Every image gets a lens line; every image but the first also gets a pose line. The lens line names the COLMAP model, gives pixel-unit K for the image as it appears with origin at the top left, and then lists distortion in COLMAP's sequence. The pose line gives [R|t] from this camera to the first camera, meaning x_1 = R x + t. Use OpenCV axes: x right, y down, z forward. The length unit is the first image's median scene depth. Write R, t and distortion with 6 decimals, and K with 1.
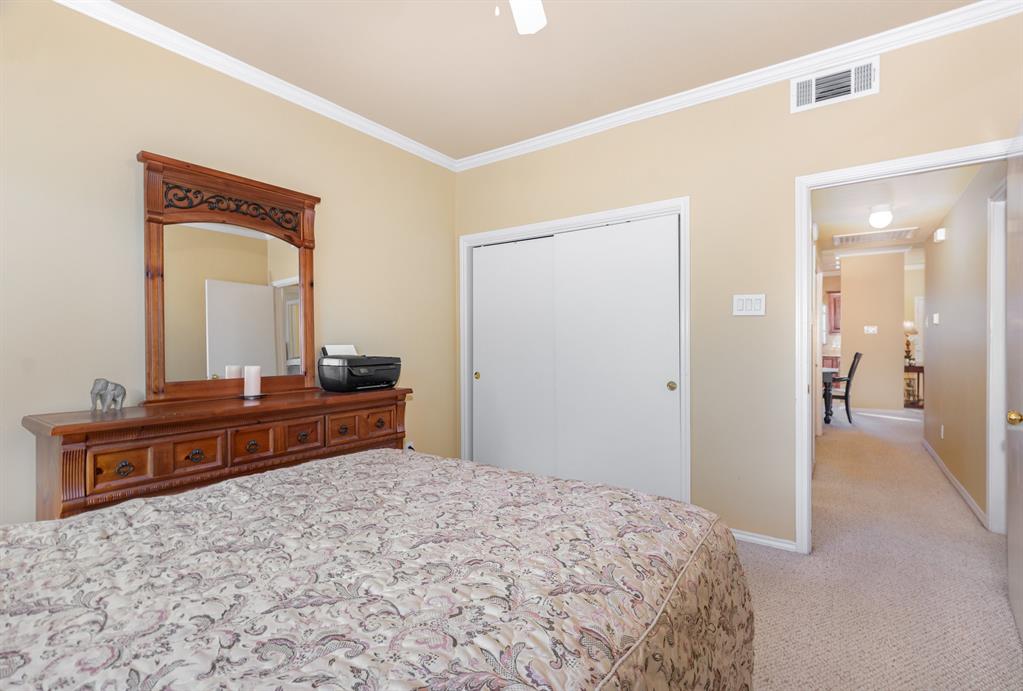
lens RADIAL K [[476.3, 0, 511.8], [0, 476.3, 344.8], [0, 0, 1]] dist [-0.008968, 0.000199]
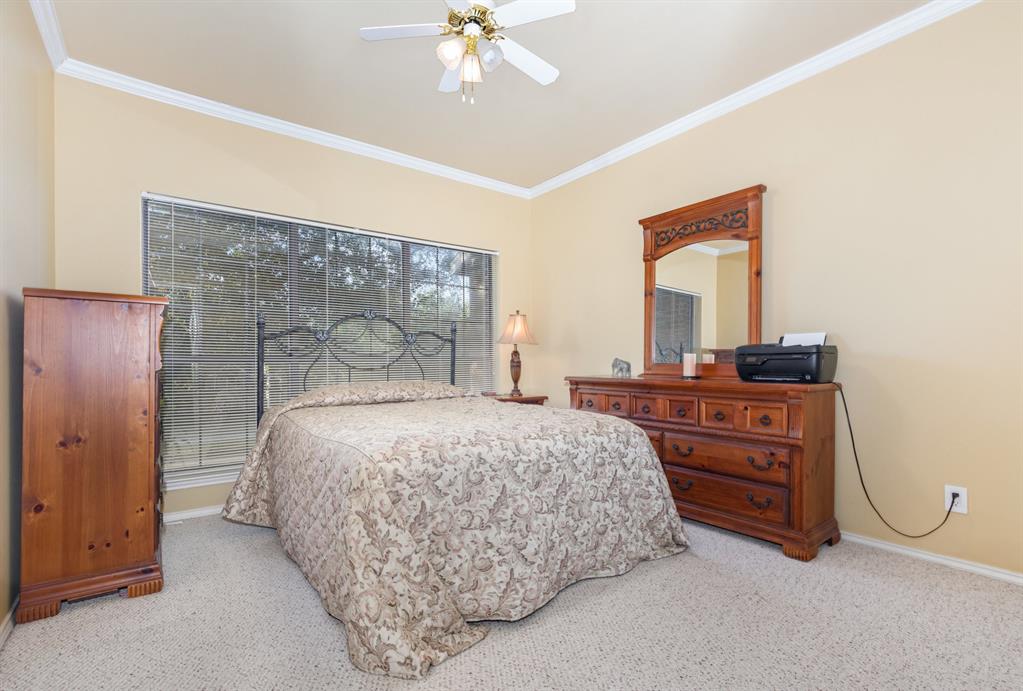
lens RADIAL K [[476.3, 0, 511.1], [0, 476.3, 356.6], [0, 0, 1]] dist [-0.008968, 0.000199]
pose [[-0.311182, -0.005566, -0.950334, 0.725241], [-0.003918, 0.999982, -0.004574, 0.056680], [0.950342, 0.002300, -0.311198, 0.860289]]
